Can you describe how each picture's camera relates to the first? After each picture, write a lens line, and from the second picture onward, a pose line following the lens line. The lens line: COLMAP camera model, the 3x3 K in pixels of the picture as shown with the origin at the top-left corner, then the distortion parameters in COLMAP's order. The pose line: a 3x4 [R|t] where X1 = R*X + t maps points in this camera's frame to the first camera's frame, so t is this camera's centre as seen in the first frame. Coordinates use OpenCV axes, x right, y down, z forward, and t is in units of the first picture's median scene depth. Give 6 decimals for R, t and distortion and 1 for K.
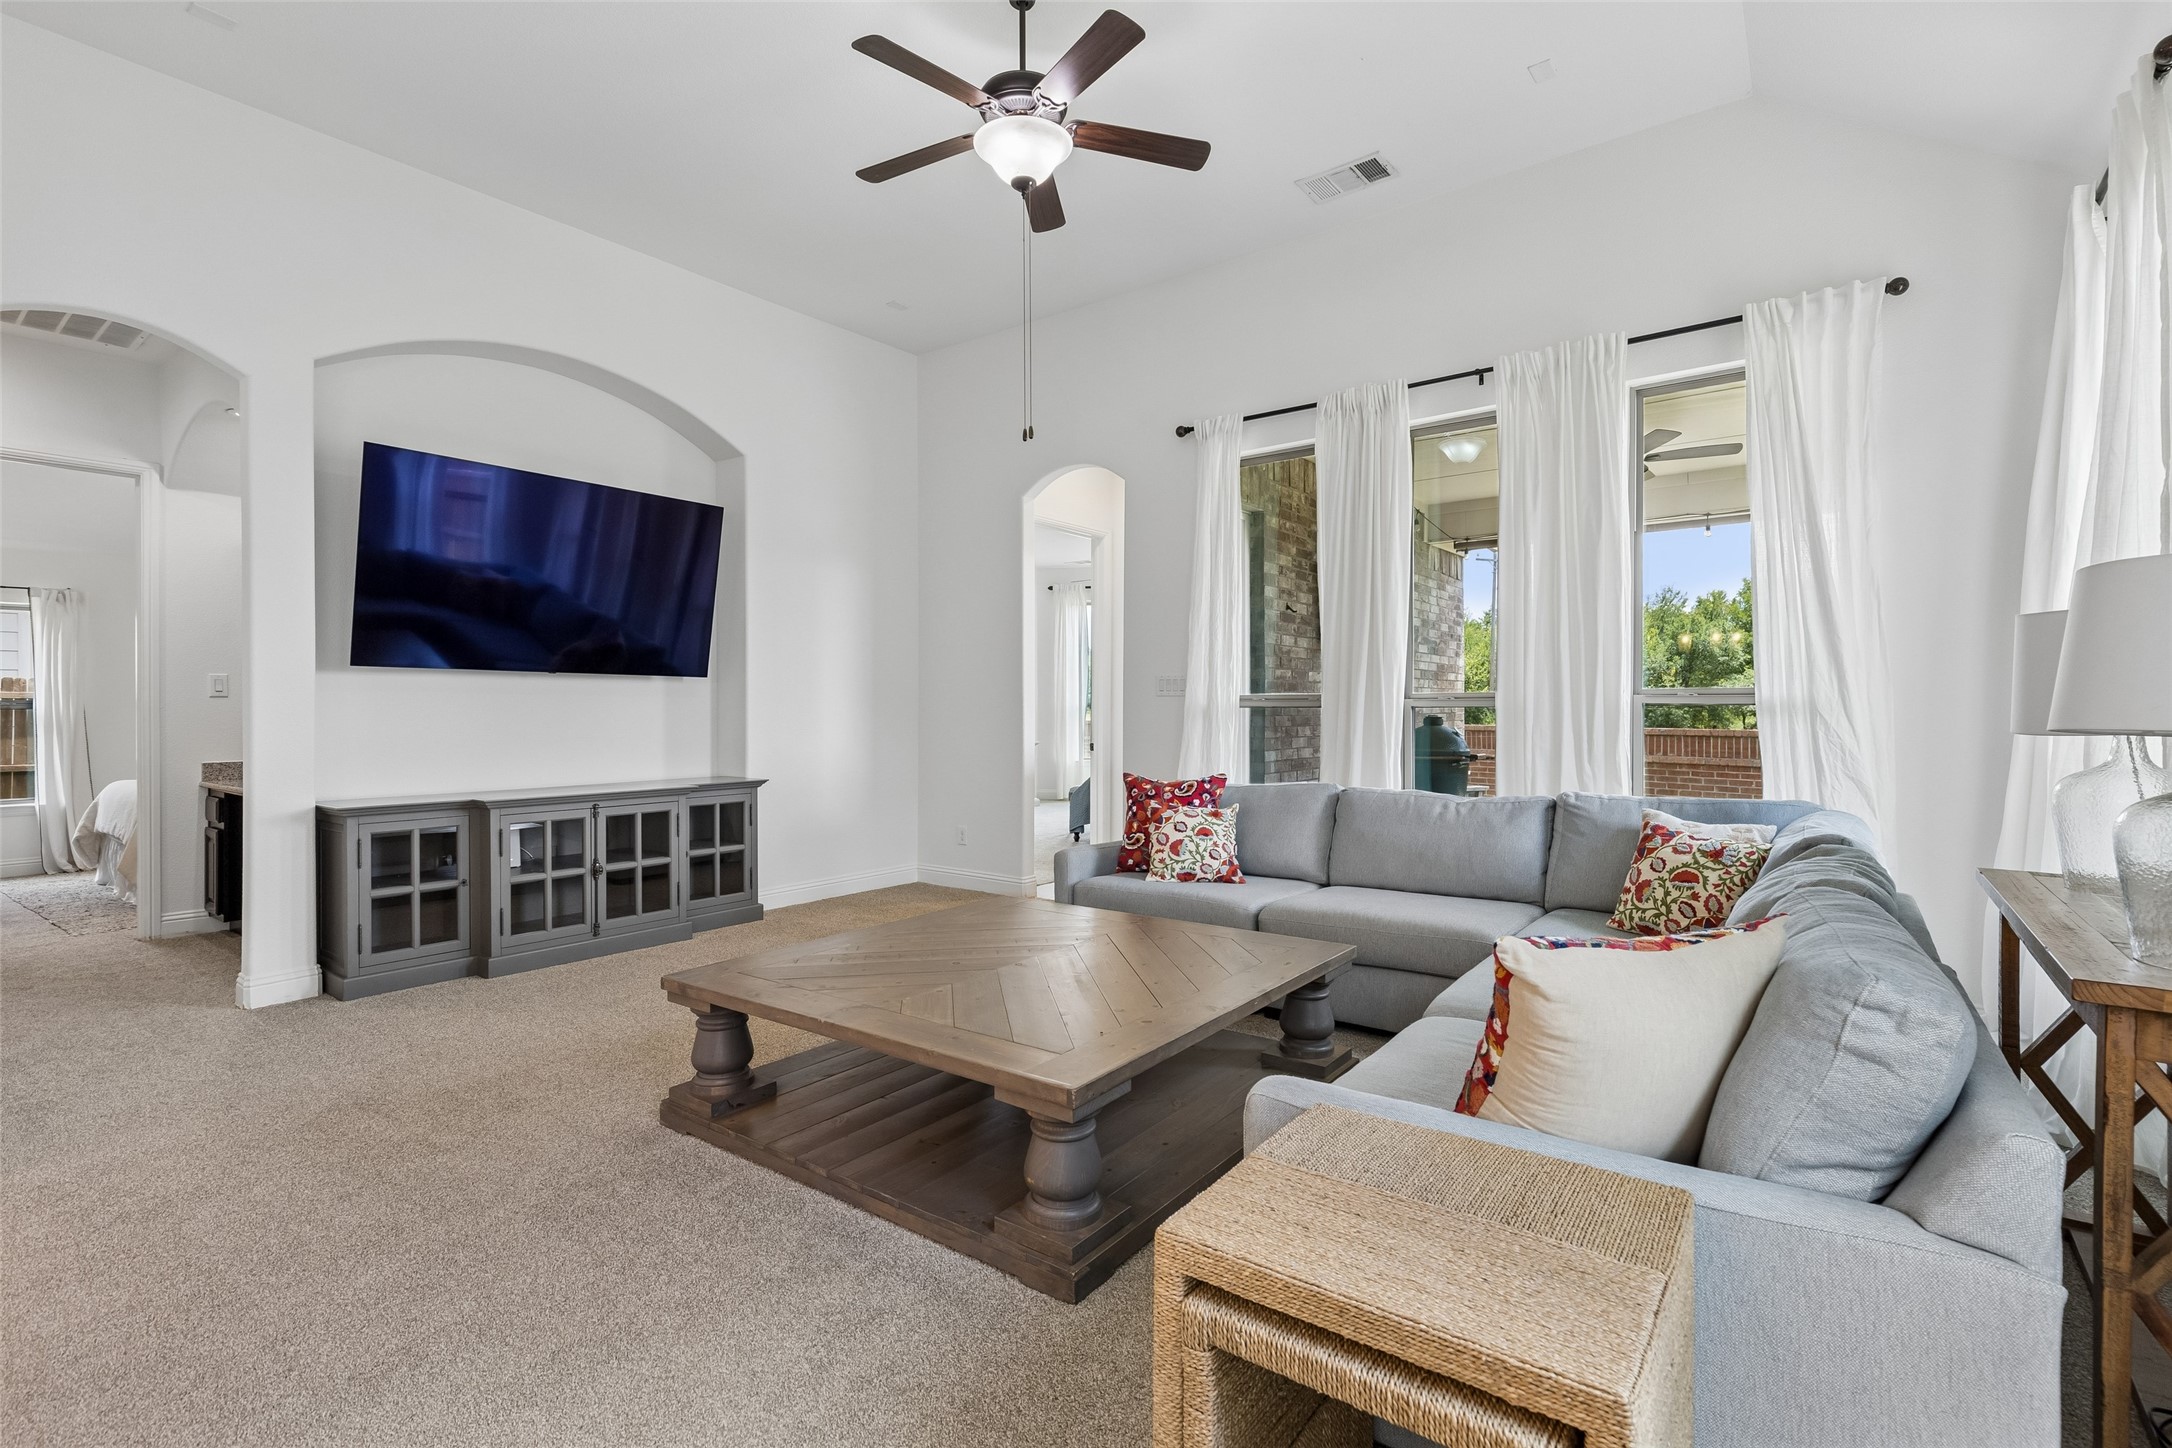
lens RADIAL K [[989.1, 0, 1098.4], [0, 989.1, 716.5], [0, 0, 1]] dist [0.011571, -0.000497]
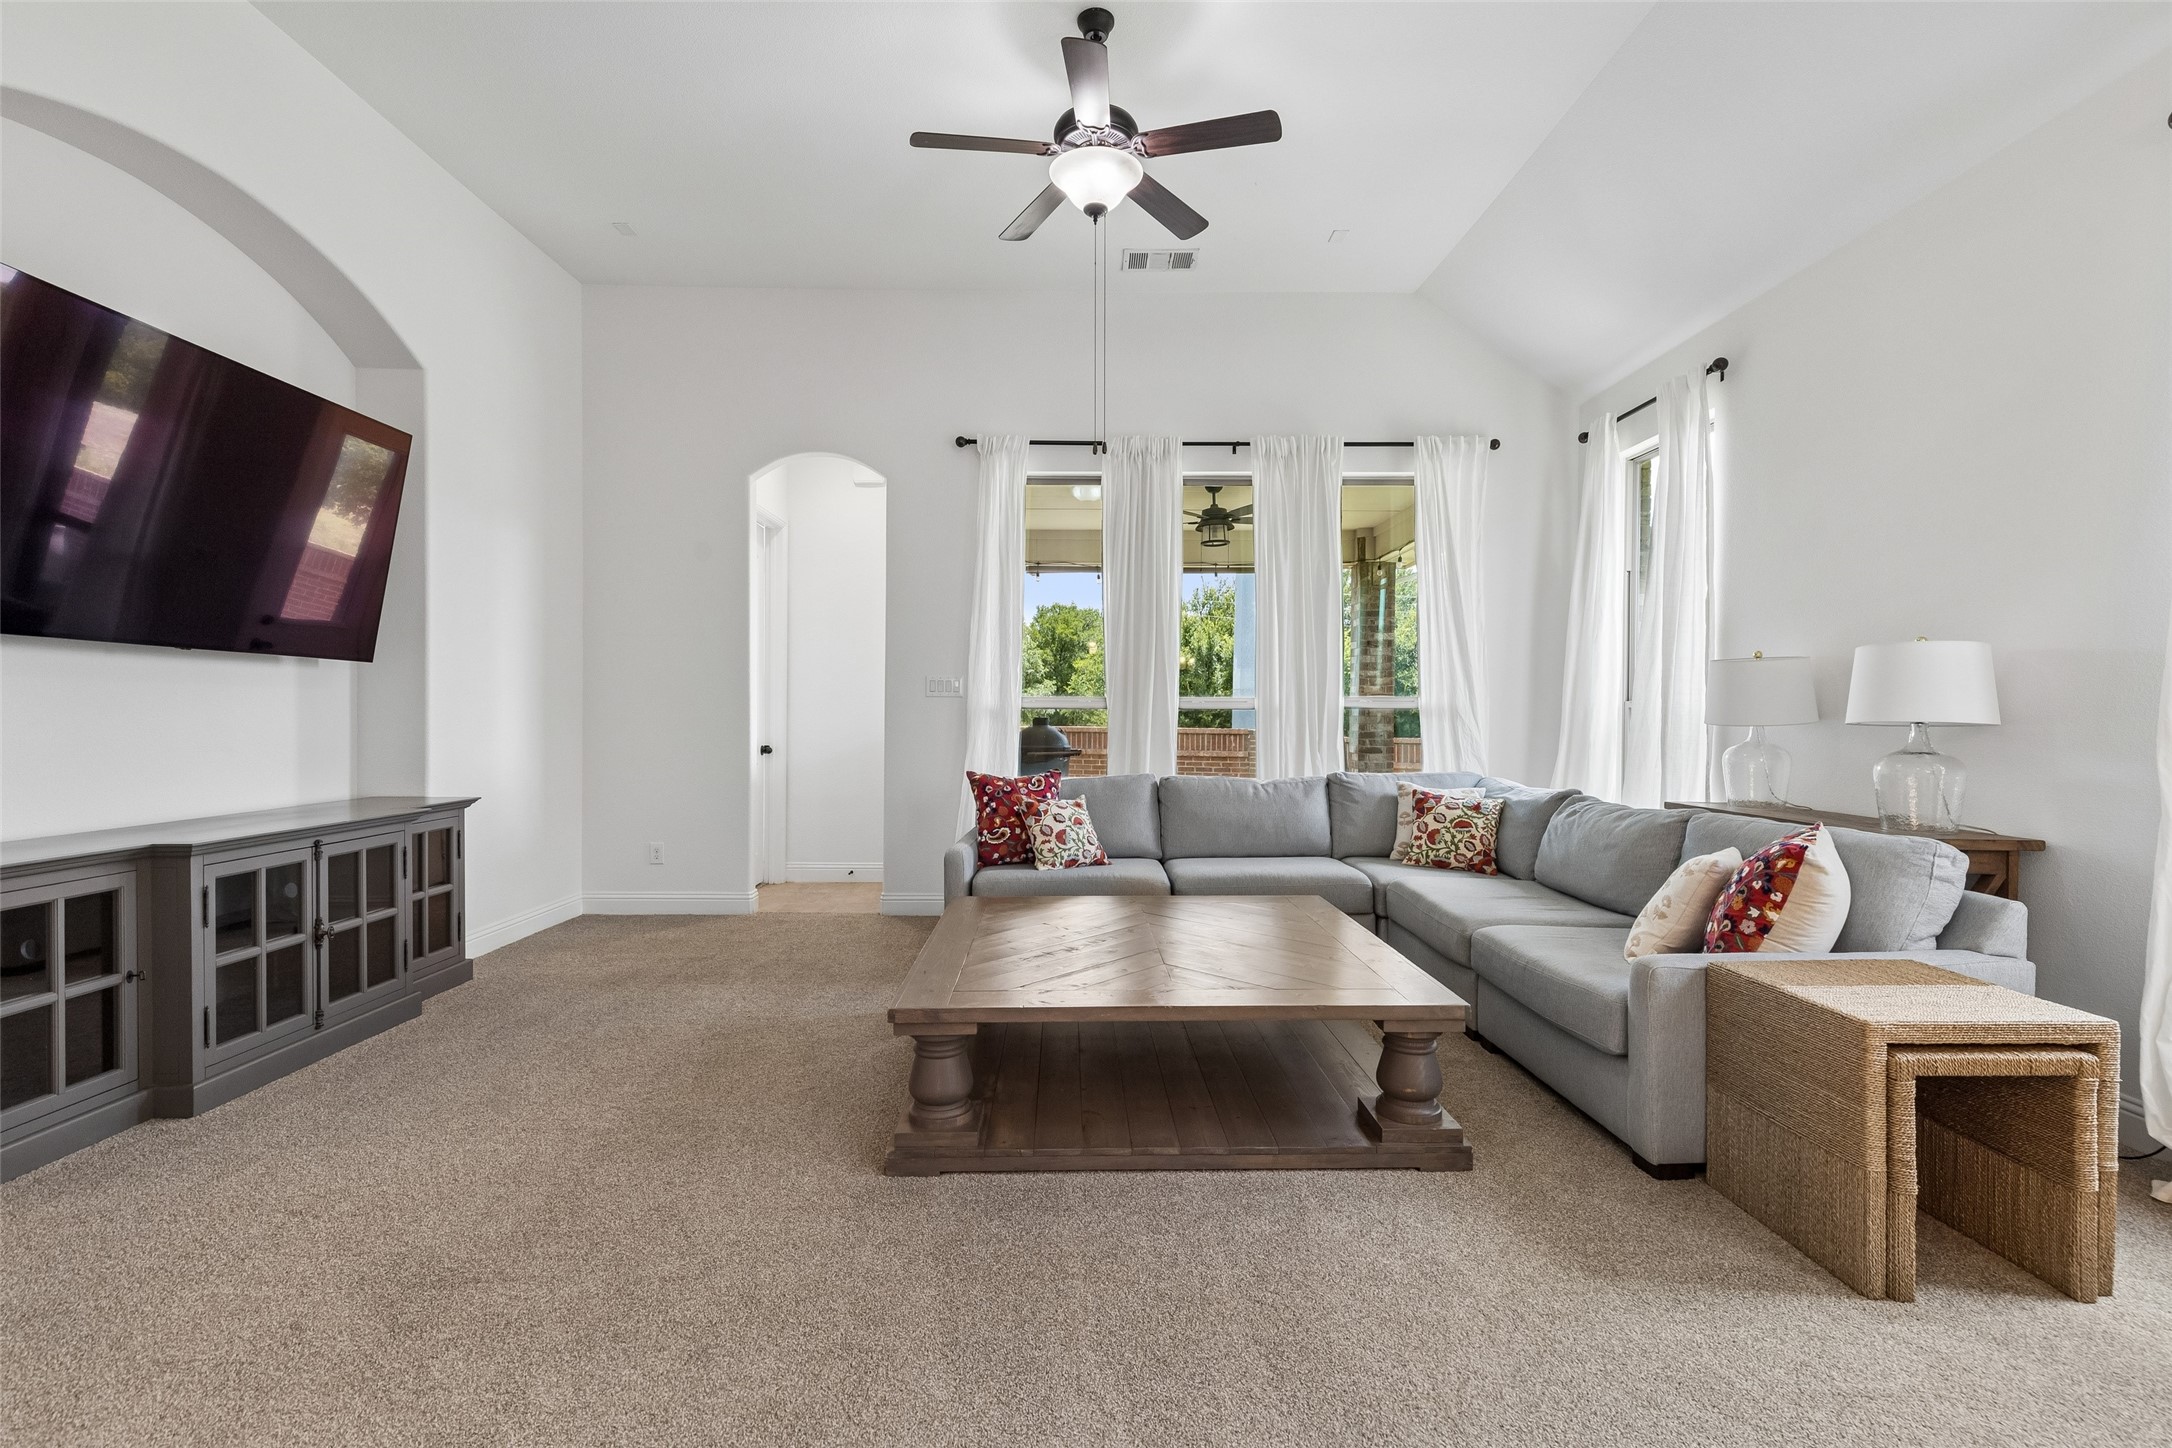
lens RADIAL K [[972.9, 0, 1086.0], [0, 972.9, 724.0], [0, 0, 1]] dist [0.007291, -0.000131]
pose [[0.794839, -0.003599, 0.606809, -0.539383], [-0.000385, 0.999979, 0.006435, 0.001654], [-0.606820, -0.005348, 0.794821, 0.135429]]
